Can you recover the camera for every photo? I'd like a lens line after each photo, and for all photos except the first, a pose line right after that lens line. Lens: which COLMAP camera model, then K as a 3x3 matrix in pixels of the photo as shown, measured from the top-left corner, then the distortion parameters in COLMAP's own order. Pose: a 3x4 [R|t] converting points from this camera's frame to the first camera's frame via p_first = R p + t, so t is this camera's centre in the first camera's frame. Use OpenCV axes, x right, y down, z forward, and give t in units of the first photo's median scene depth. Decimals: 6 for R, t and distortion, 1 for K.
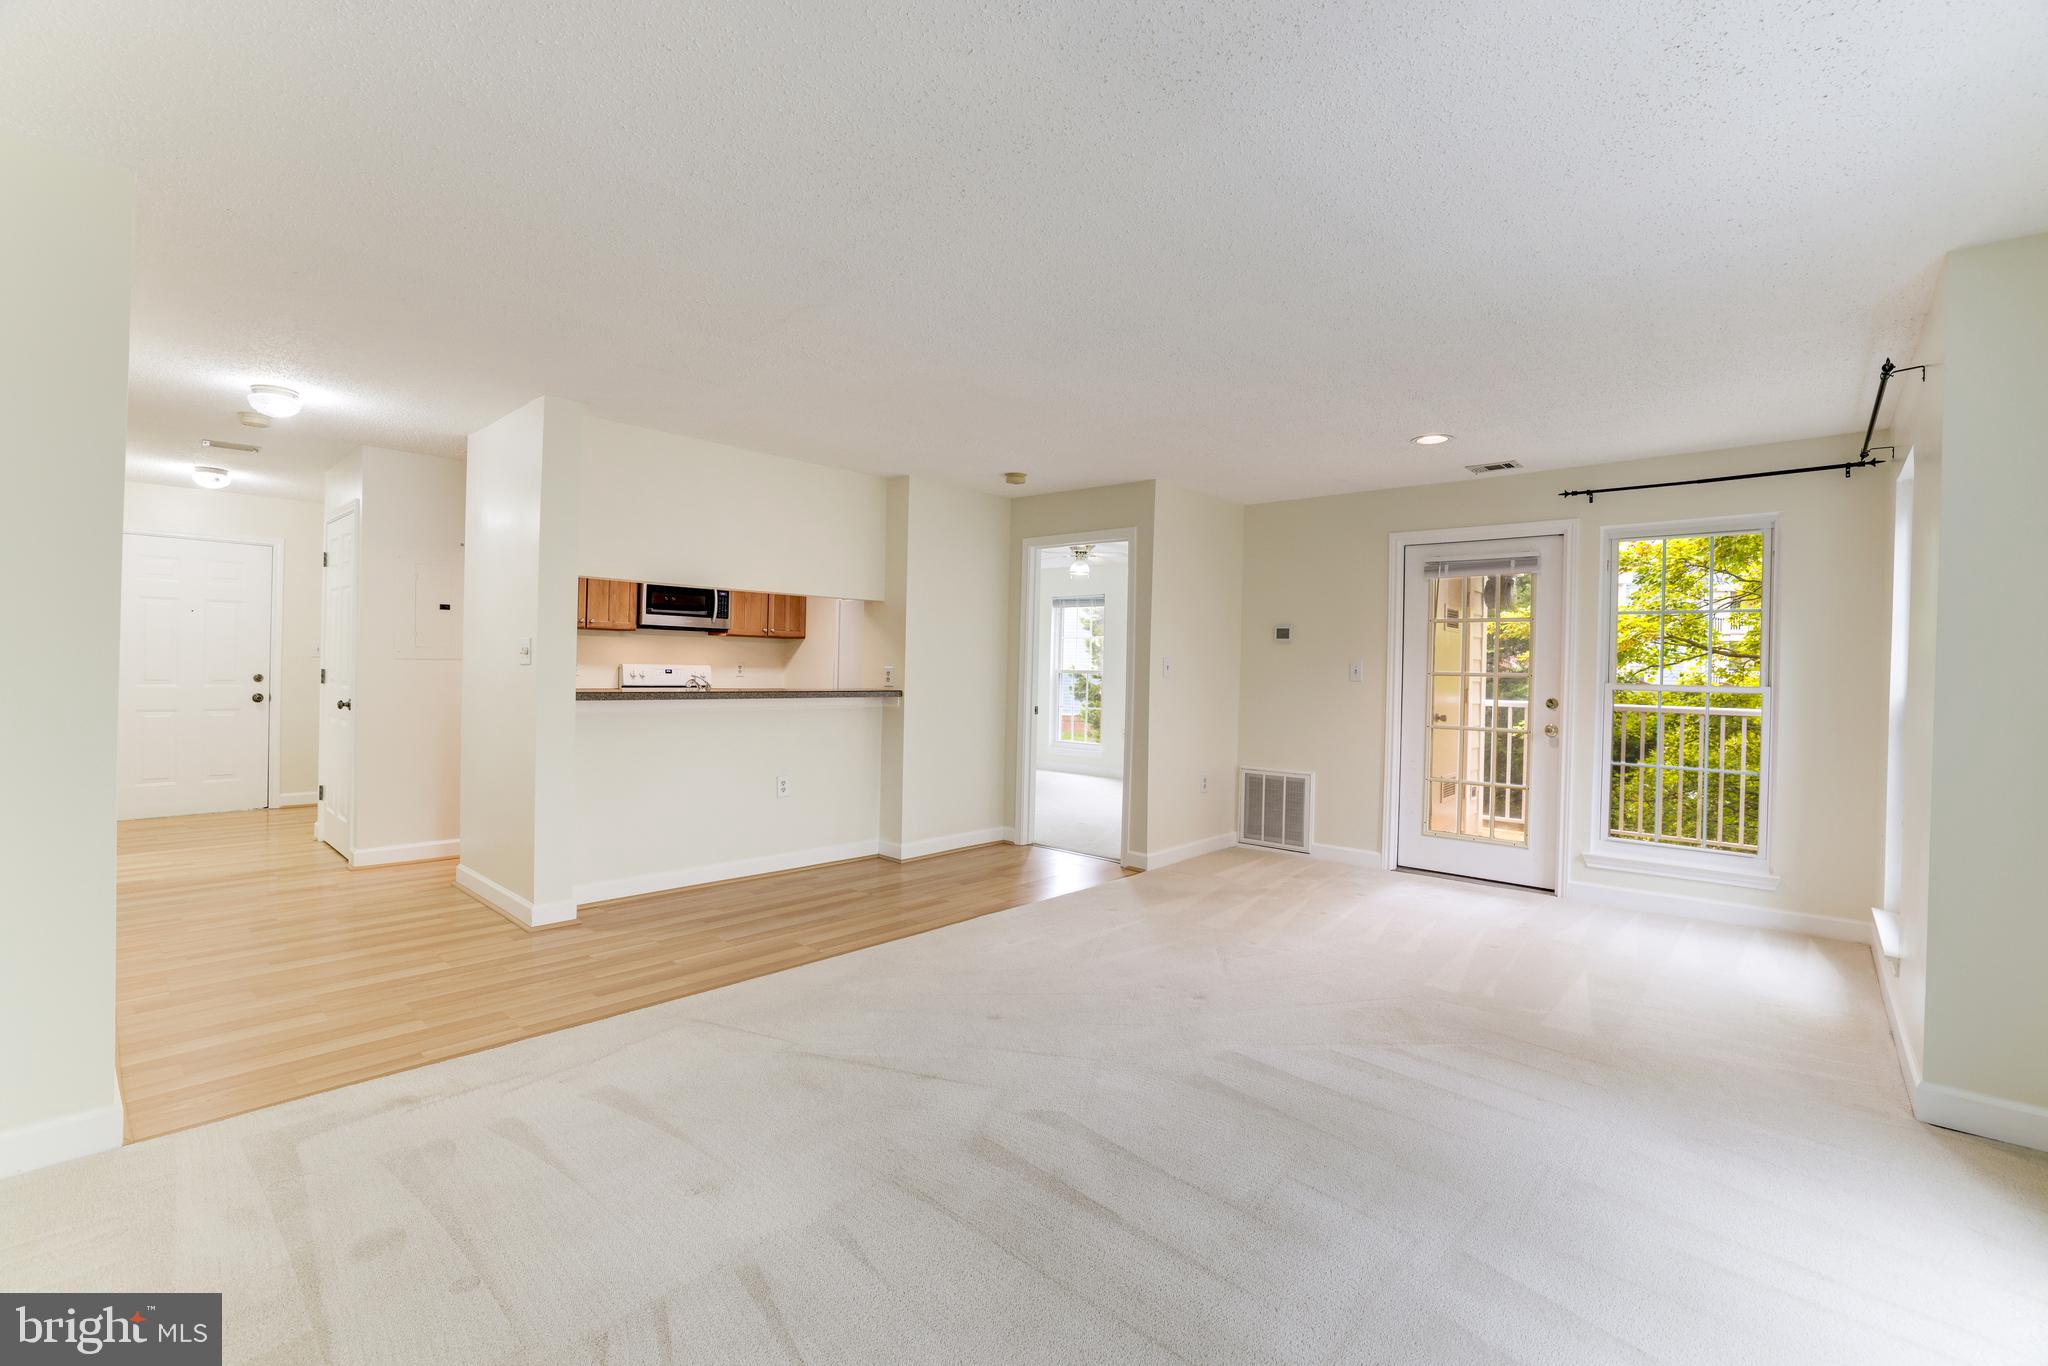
lens RADIAL K [[889.0, 0, 1022.3], [0, 889.0, 668.7], [0, 0, 1]] dist [-0.049620, 0.018754]
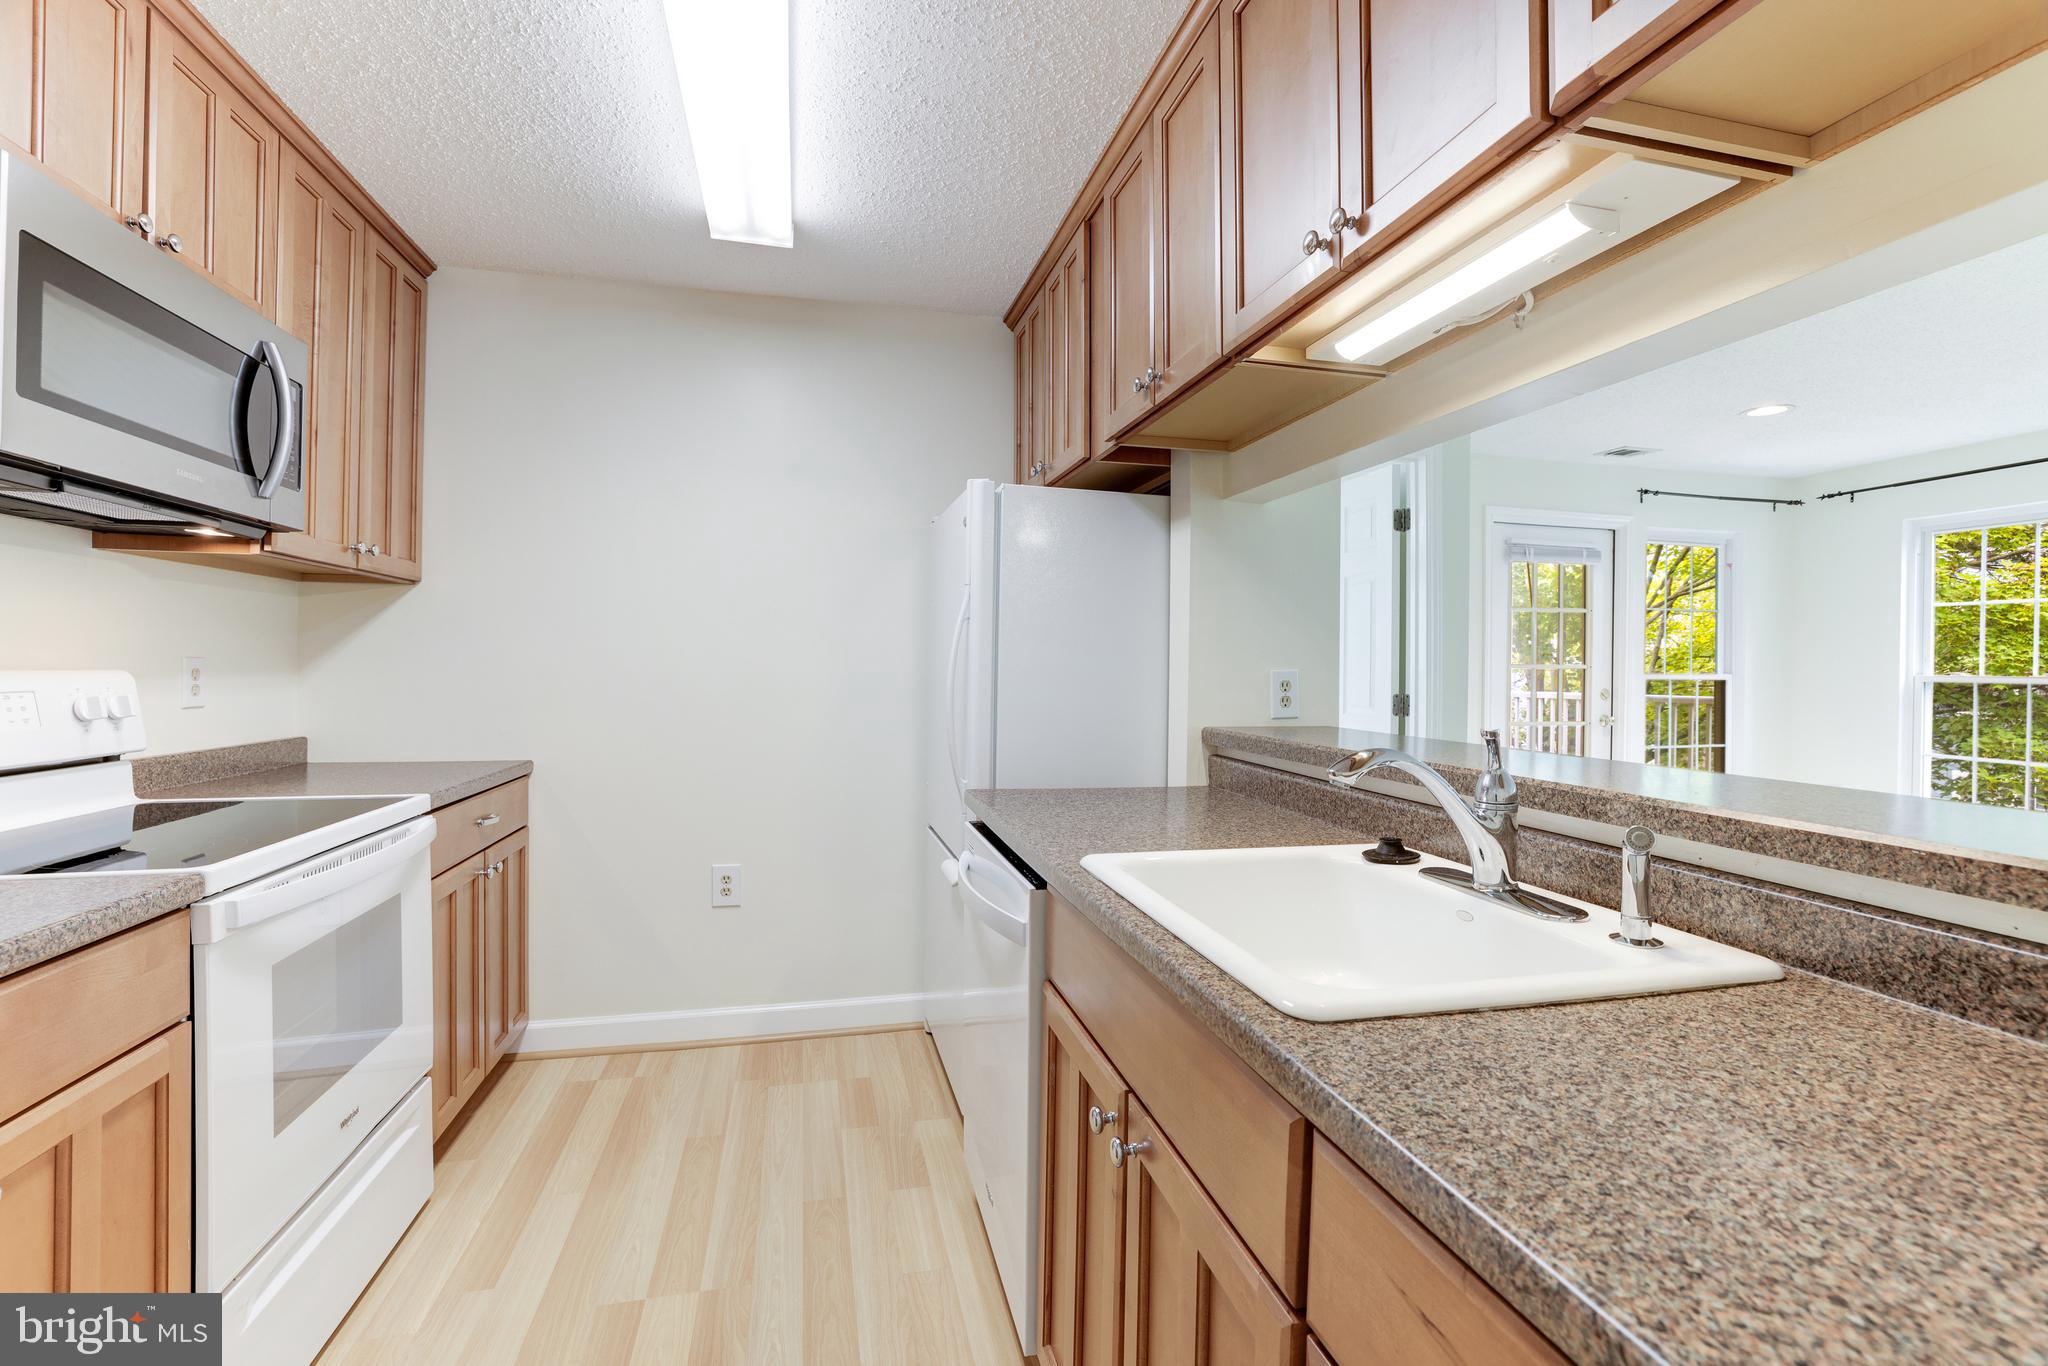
lens RADIAL K [[888.3, 0, 1020.4], [0, 888.3, 668.4], [0, 0, 1]] dist [-0.047385, 0.016139]
pose [[0.562233, -0.017642, 0.826791, -0.558885], [0.004070, 0.999819, 0.018567, -0.010632], [-0.826969, -0.007074, 0.562203, 0.895231]]
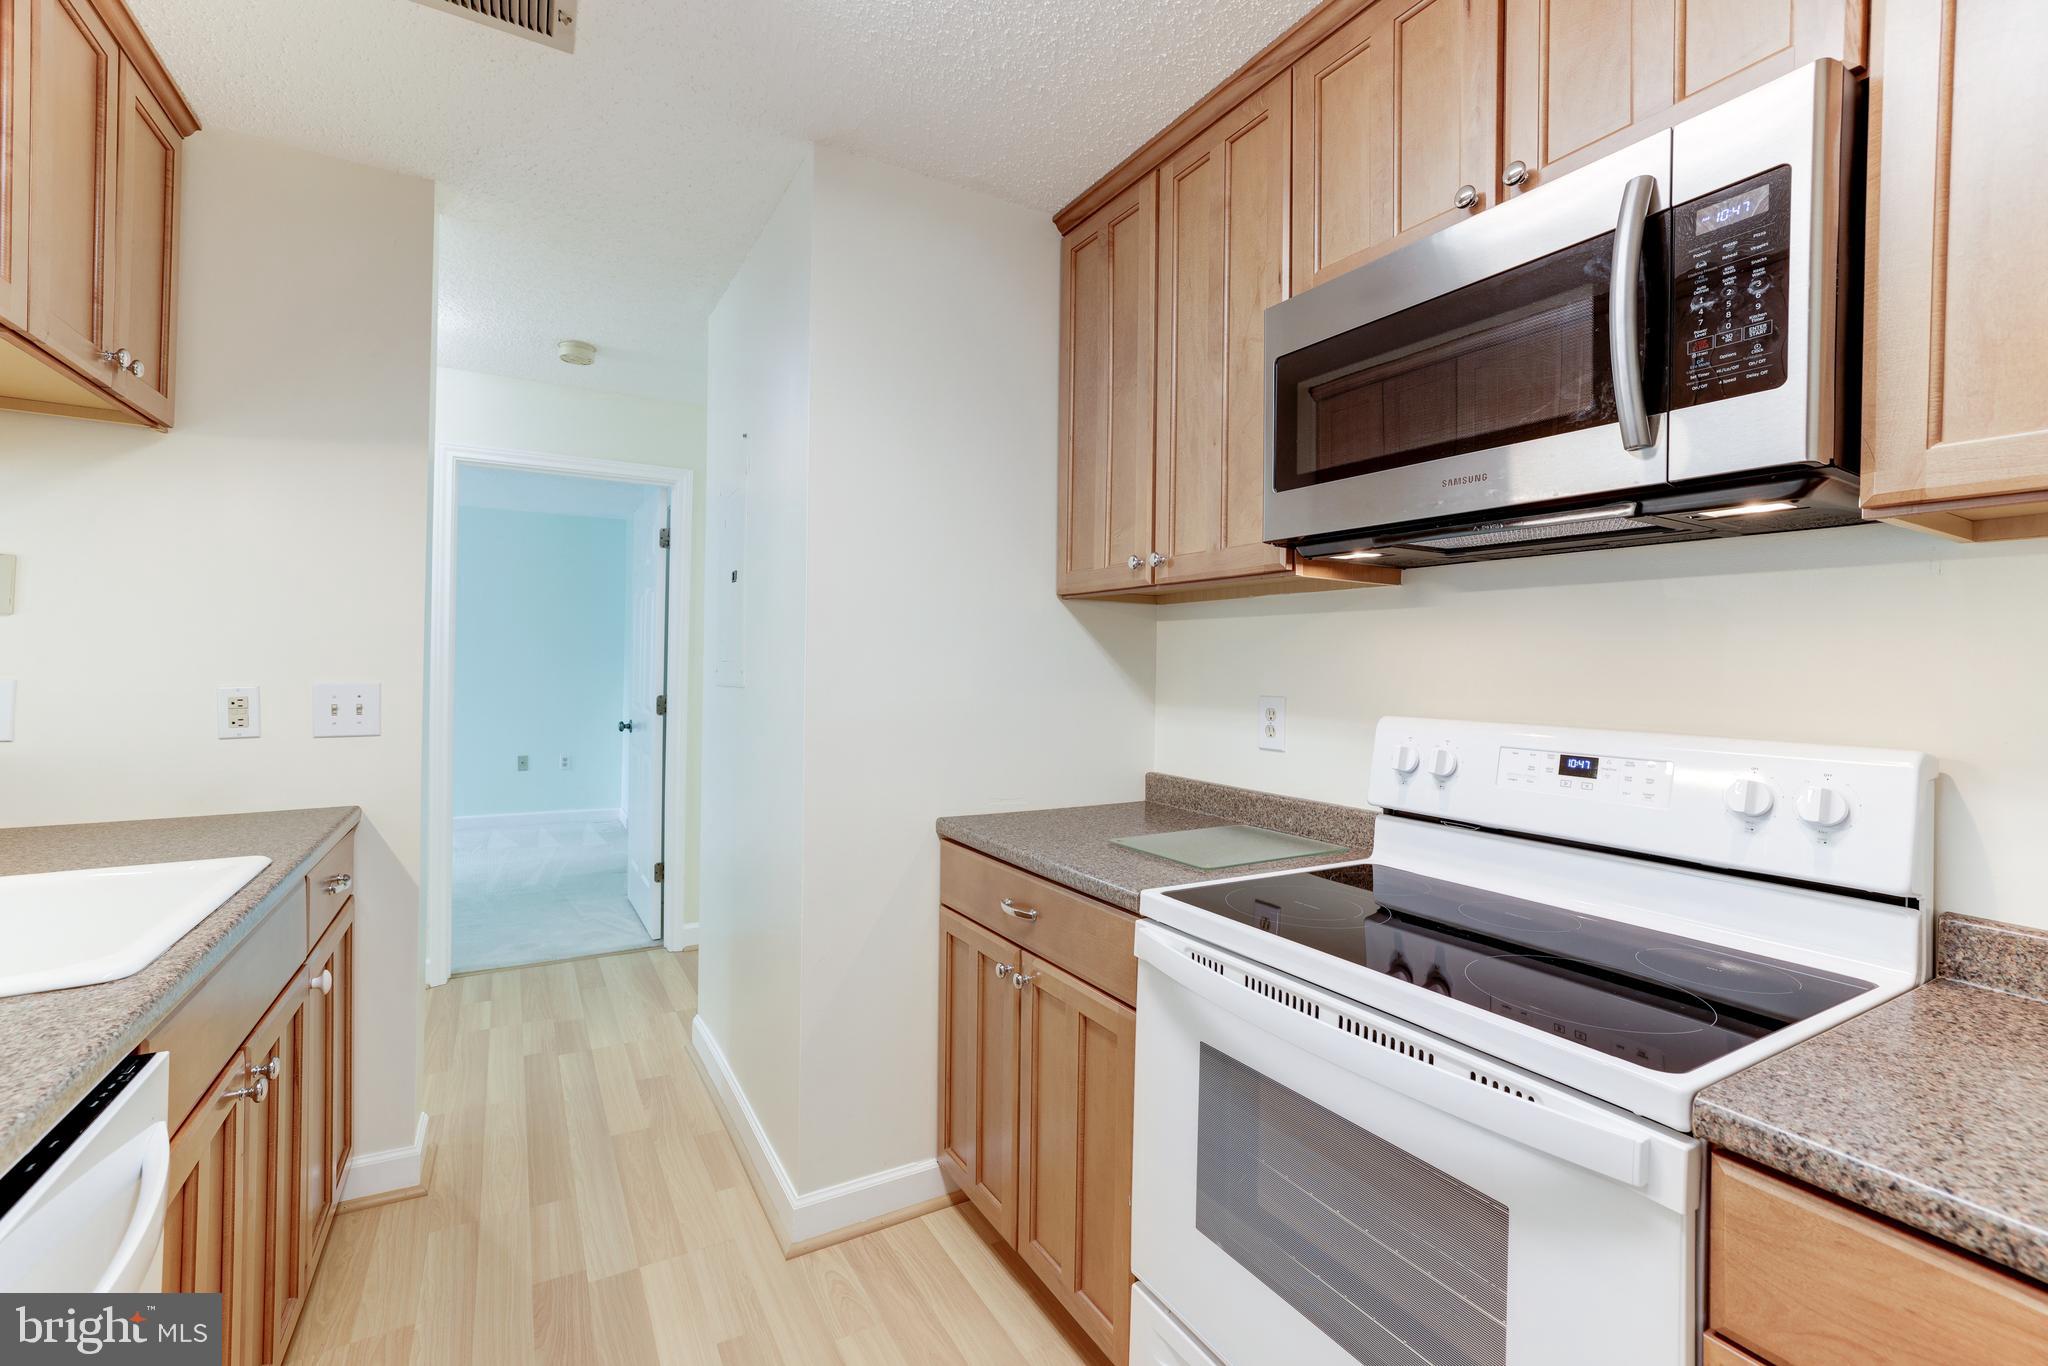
lens RADIAL K [[876.7, 0, 1021.7], [0, 876.7, 666.2], [0, 0, 1]] dist [-0.025792, 0.014130]
pose [[-0.295751, -0.026397, -0.954900, -0.242205], [-0.025113, 0.999487, -0.019852, -0.015104], [0.954935, 0.018109, -0.296262, 1.229722]]
